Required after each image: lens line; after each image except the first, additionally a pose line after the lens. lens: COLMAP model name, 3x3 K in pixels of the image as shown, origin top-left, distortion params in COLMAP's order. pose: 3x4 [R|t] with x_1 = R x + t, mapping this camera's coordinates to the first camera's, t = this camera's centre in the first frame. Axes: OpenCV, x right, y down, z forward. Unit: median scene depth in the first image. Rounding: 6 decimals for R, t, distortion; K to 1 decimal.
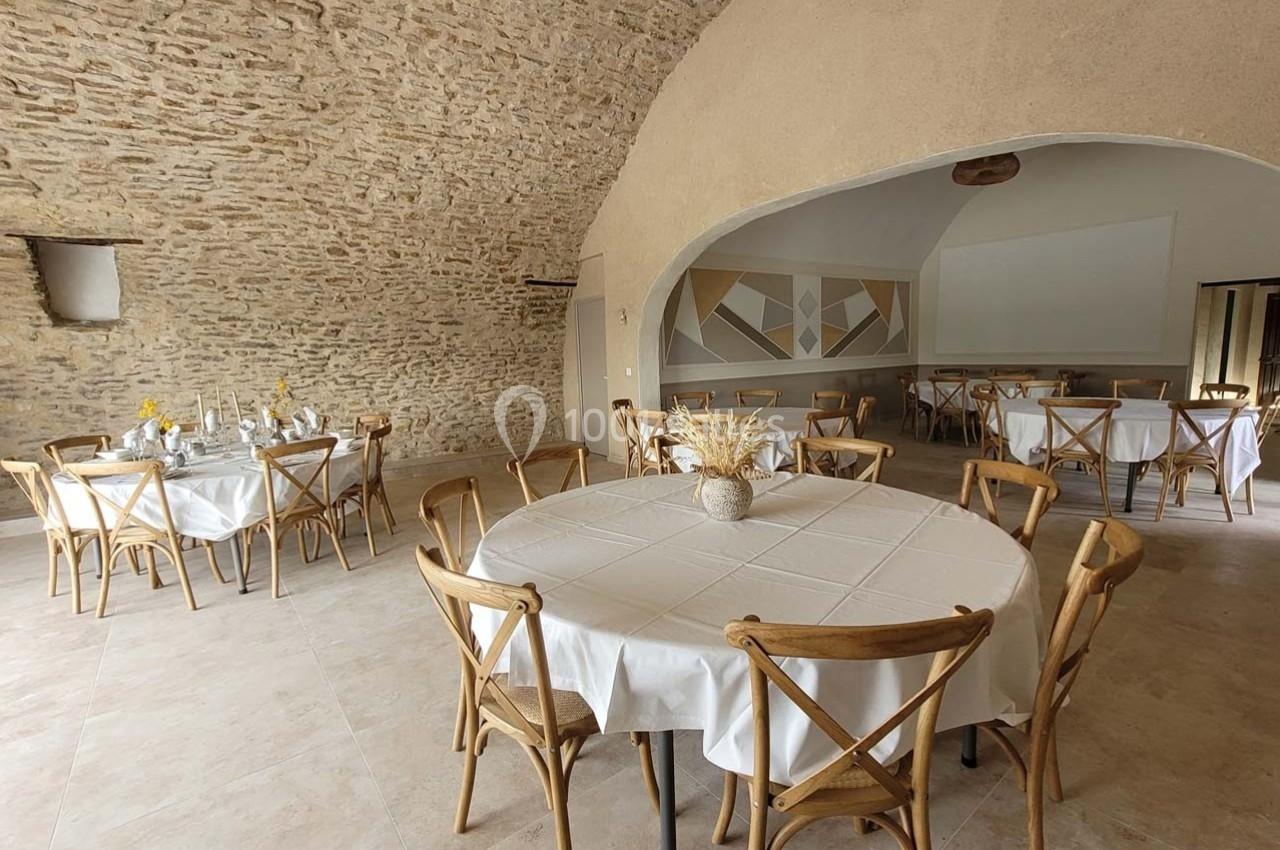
lens RADIAL K [[585.9, 0, 640.0], [0, 585.9, 425.0], [0, 0, 1]] dist [-0.001238, -0.000423]
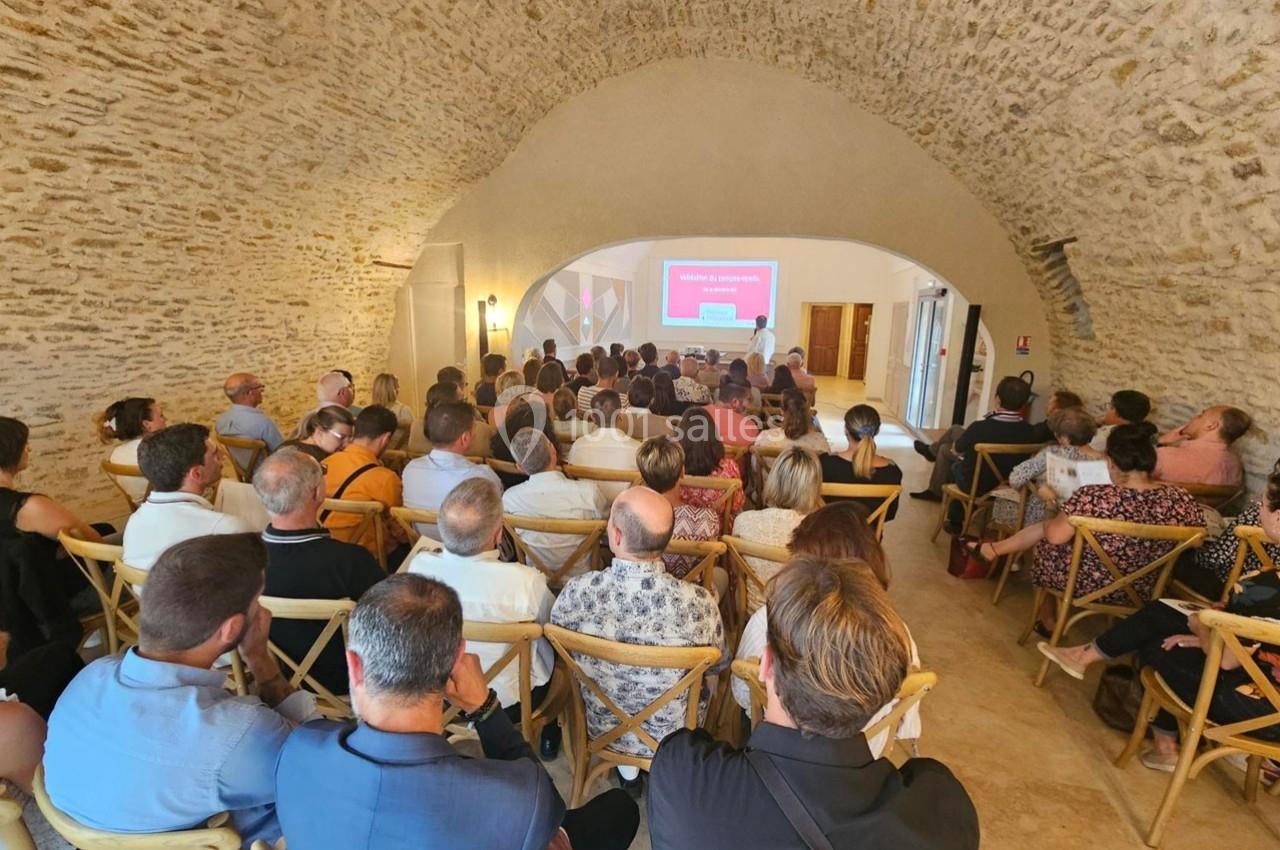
lens RADIAL K [[601.2, 0, 637.0], [0, 601.2, 407.3], [0, 0, 1]] dist [0.000368, 0.001901]
pose [[0.786582, -0.063816, 0.614180, -0.554895], [0.056803, 0.997906, 0.030939, -0.019967], [-0.614868, 0.010551, 0.788559, -0.027653]]
